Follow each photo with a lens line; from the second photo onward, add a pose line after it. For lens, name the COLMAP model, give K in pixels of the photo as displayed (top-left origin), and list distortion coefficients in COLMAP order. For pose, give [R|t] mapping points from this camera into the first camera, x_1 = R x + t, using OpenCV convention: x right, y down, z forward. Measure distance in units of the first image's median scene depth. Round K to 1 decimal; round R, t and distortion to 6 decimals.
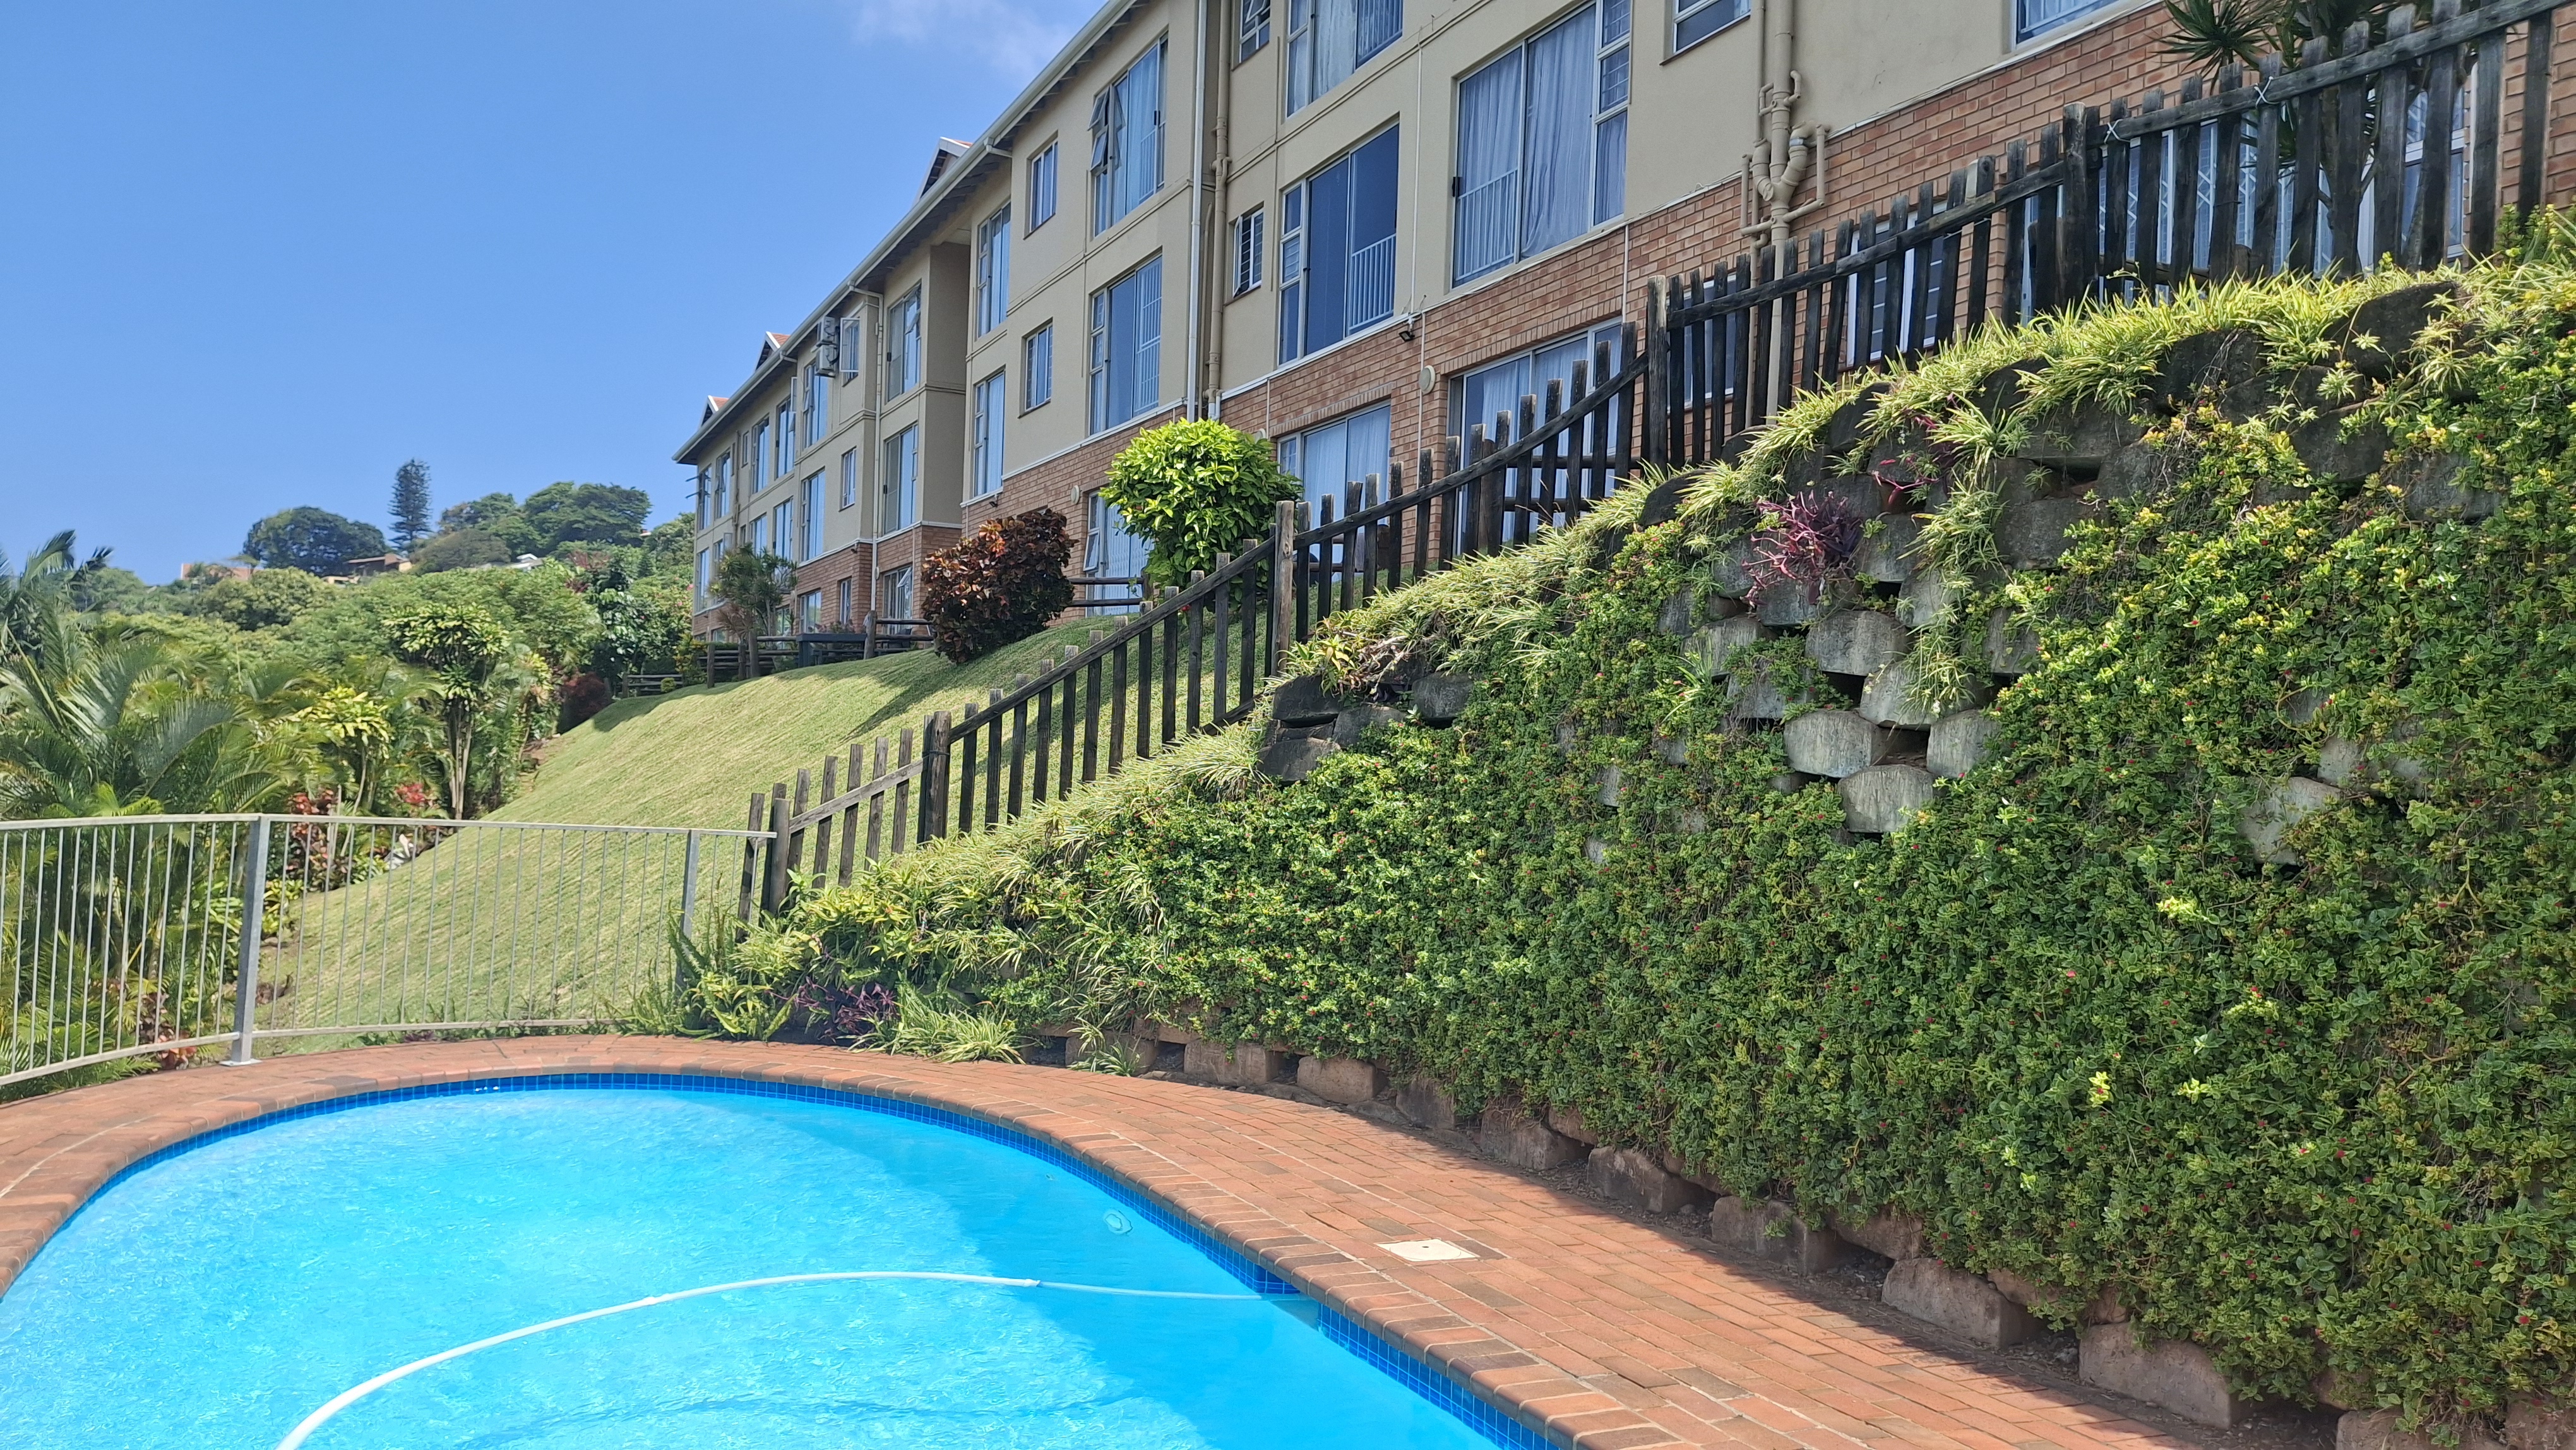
lens RADIAL K [[1880.6, 0, 1280.8], [0, 1880.6, 729.8], [0, 0, 1]] dist [0.200599, -0.465145]
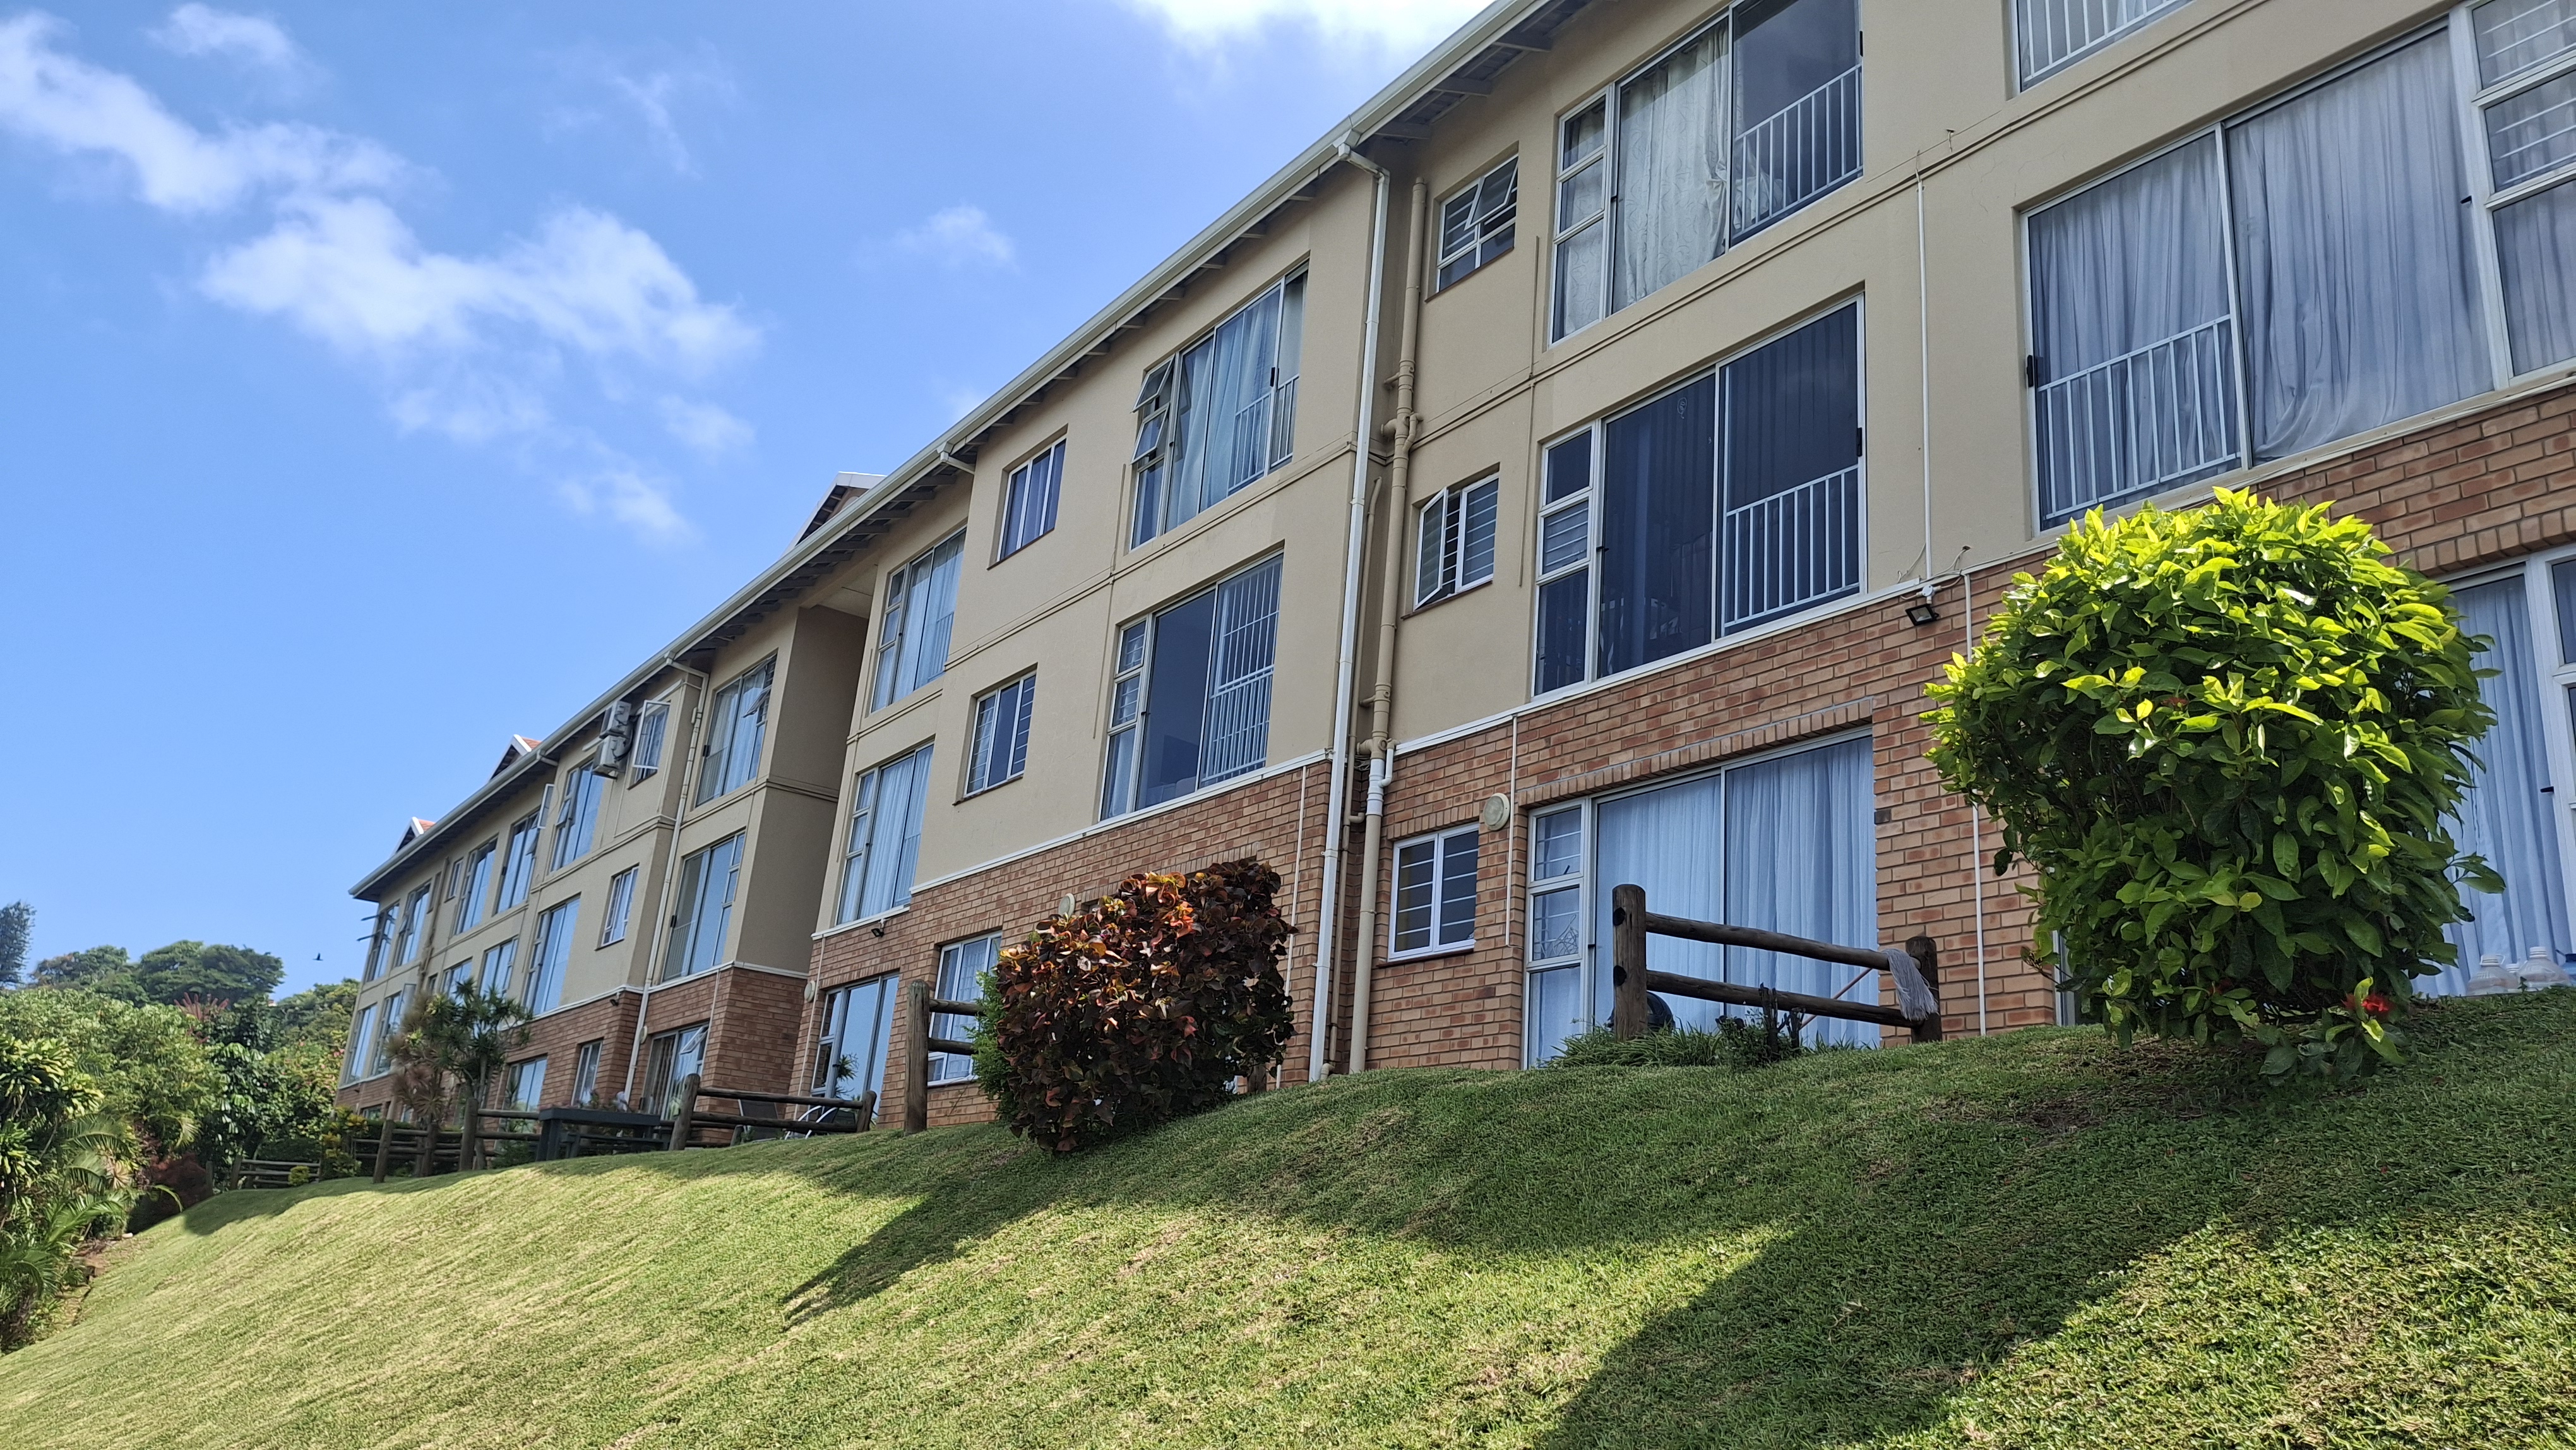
lens RADIAL K [[1880.6, 0, 1280.8], [0, 1880.6, 729.8], [0, 0, 1]] dist [0.200599, -0.465145]
pose [[0.984049, 0.096555, 0.149416, -0.118918], [-0.051911, 0.959189, -0.277960, -0.003976], [-0.170157, 0.265770, 0.948901, 0.294066]]
